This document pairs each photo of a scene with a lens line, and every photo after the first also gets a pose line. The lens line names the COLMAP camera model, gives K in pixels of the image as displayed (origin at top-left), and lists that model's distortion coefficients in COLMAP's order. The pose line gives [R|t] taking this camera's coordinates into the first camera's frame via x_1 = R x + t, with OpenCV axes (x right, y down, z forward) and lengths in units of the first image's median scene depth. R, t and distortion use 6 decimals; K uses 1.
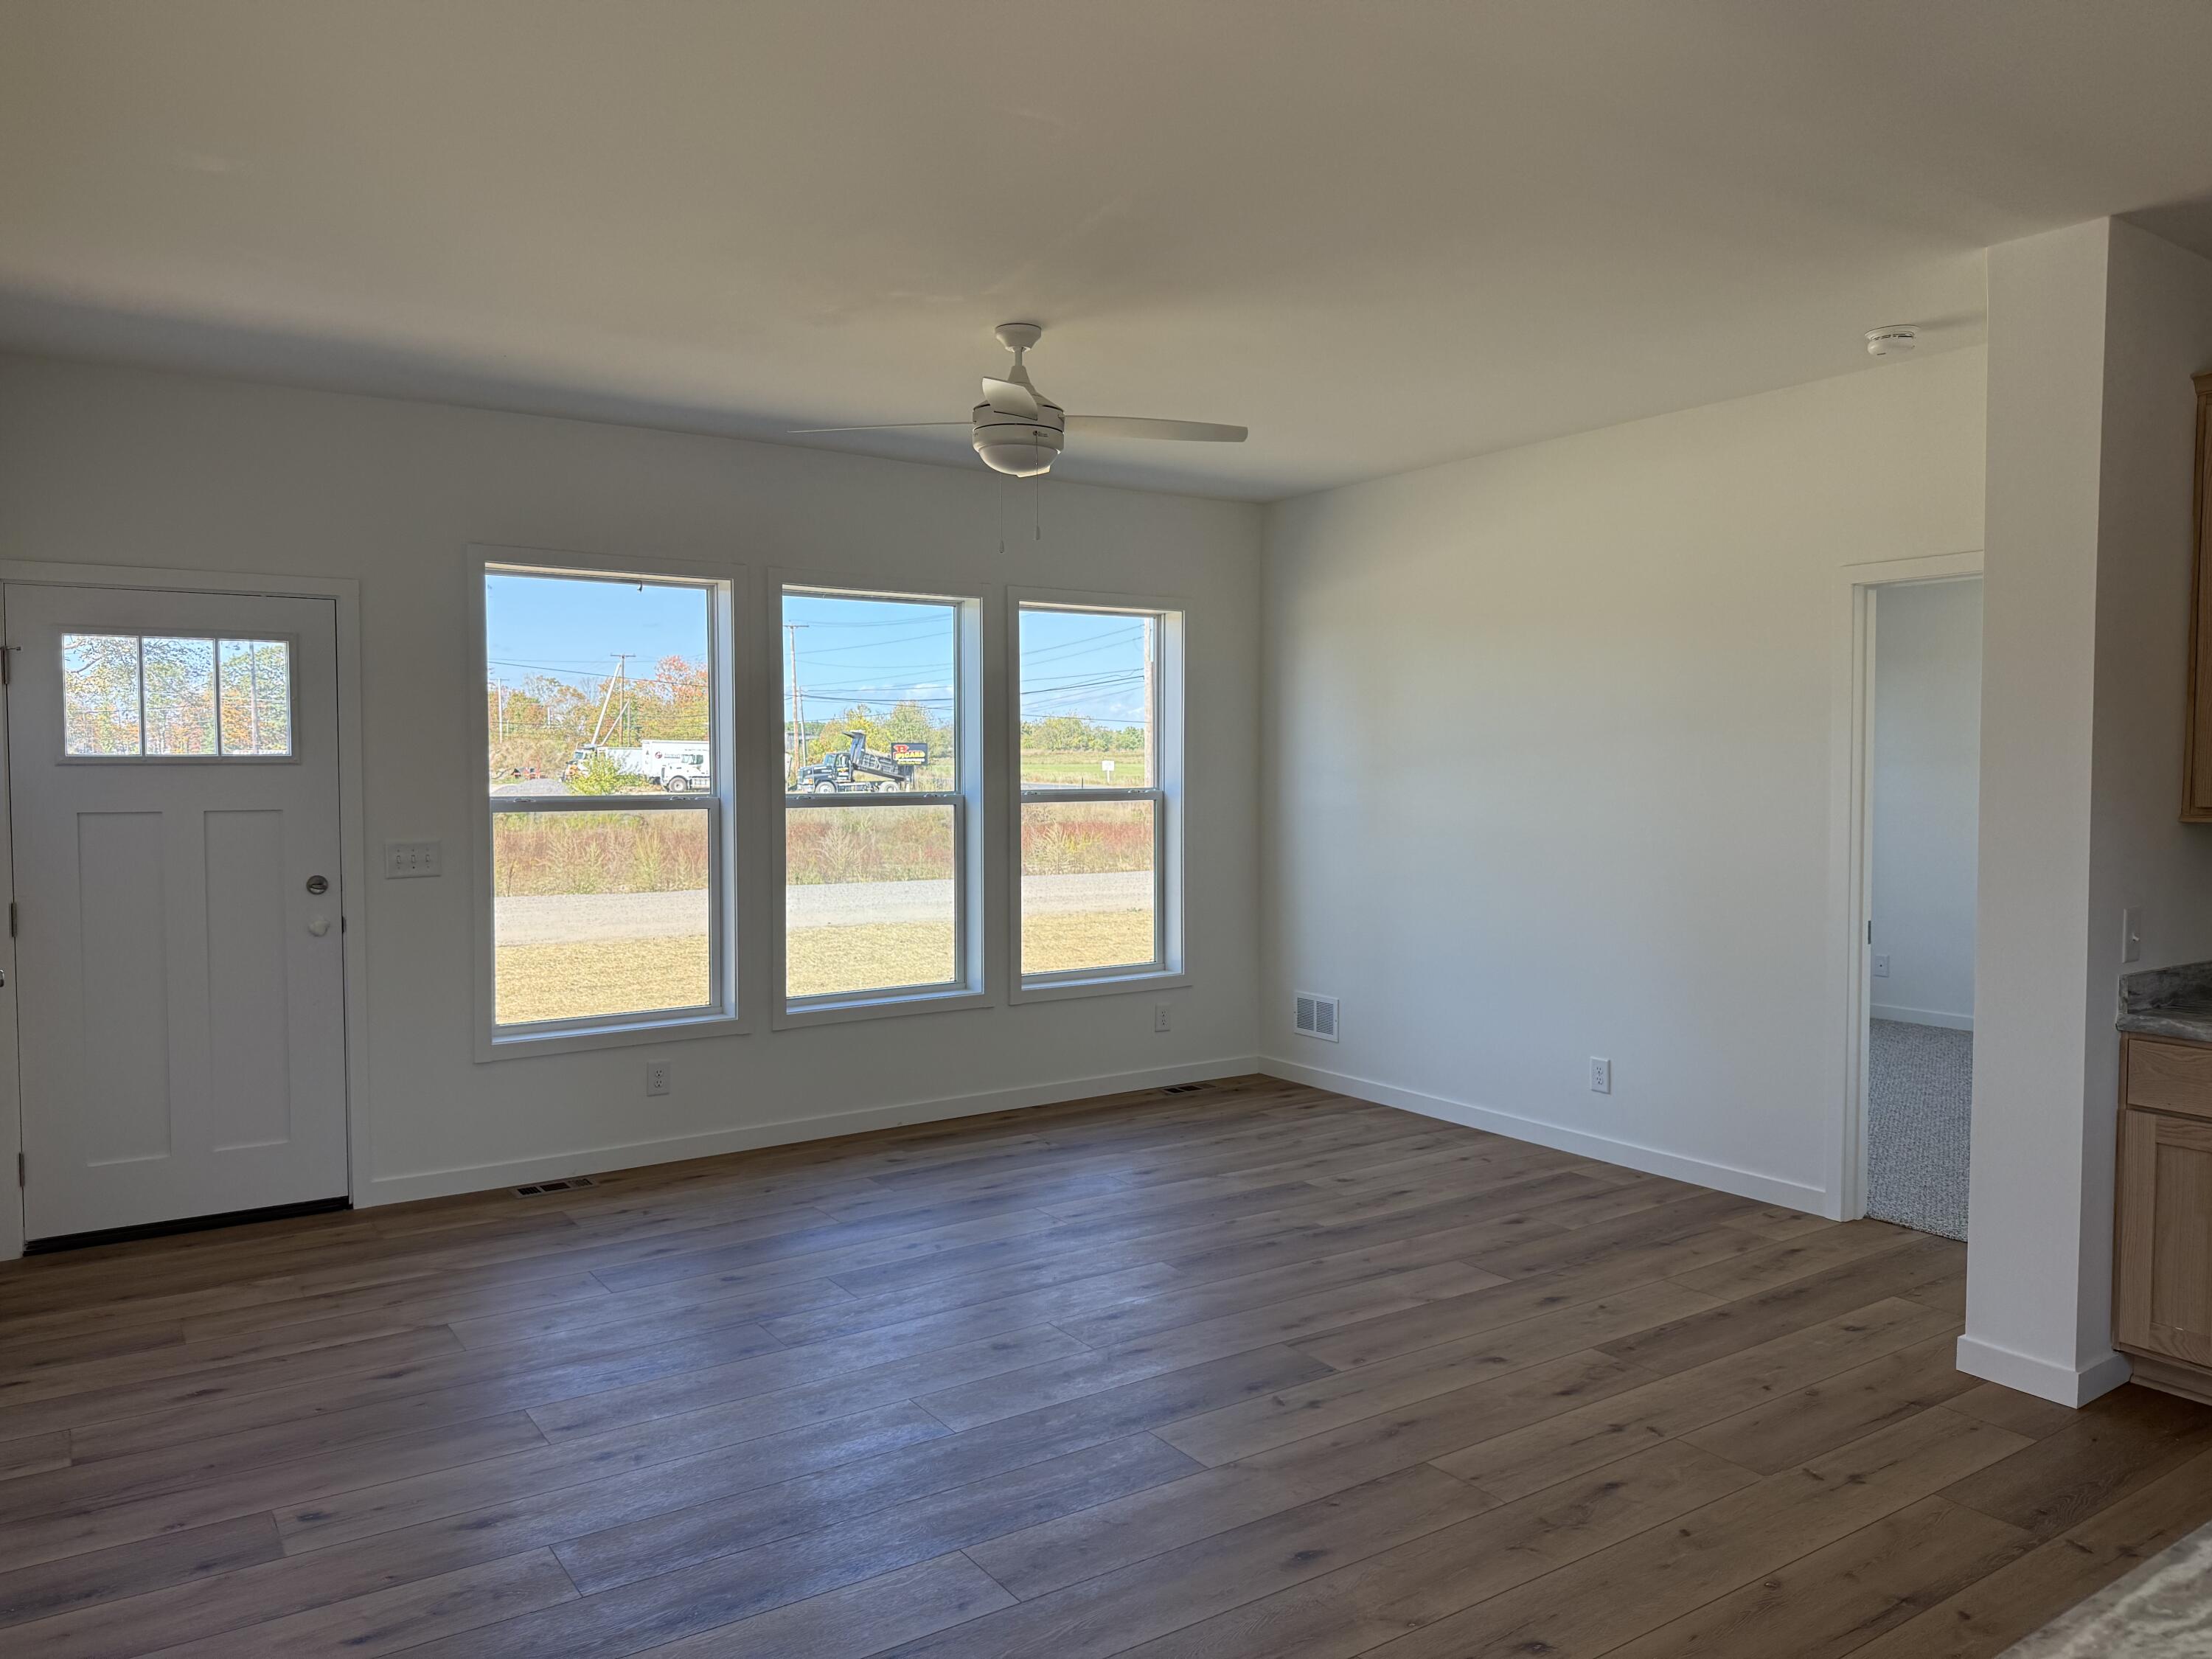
lens RADIAL K [[1546.7, 0, 1082.1], [0, 1546.7, 819.3], [0, 0, 1]] dist [0.065773, -0.098425]
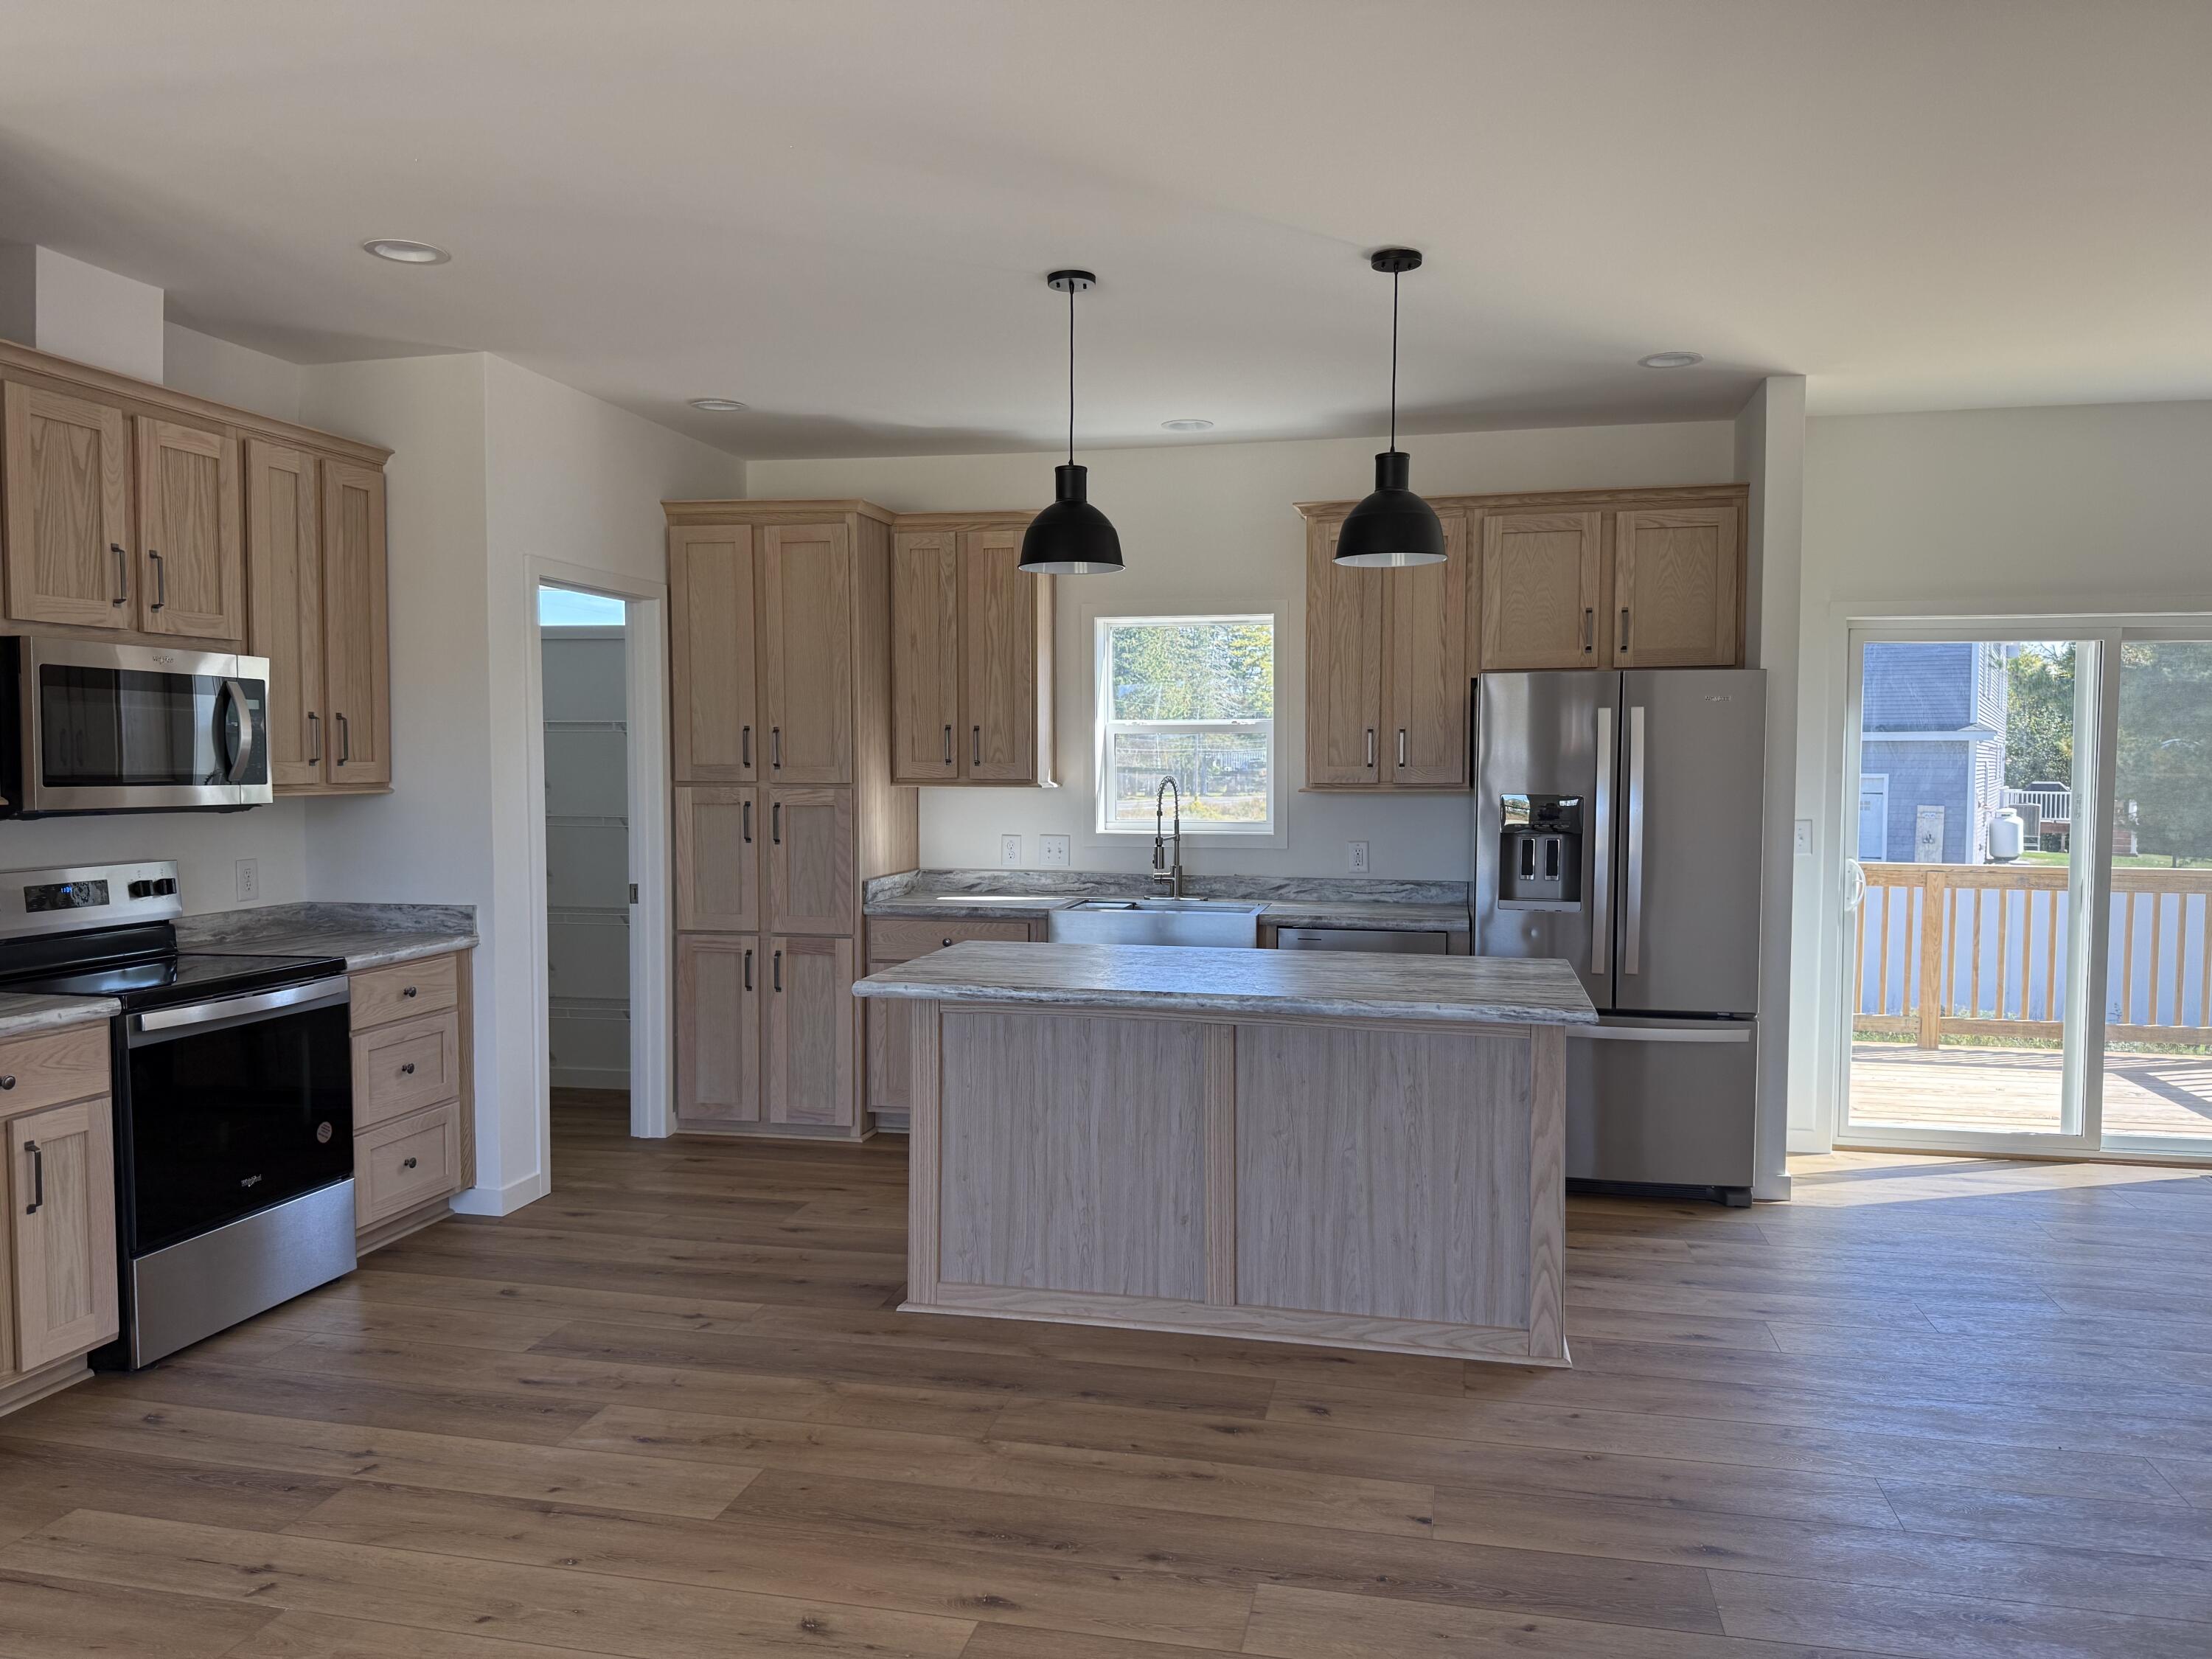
lens RADIAL K [[1546.7, 0, 1112.8], [0, 1546.7, 833.5], [0, 0, 1]] dist [0.065773, -0.098425]
pose [[-0.690660, -0.036651, 0.722250, -0.213238], [0.022631, 0.997130, 0.072241, -0.016951], [-0.722825, 0.066239, -0.687849, 0.594179]]
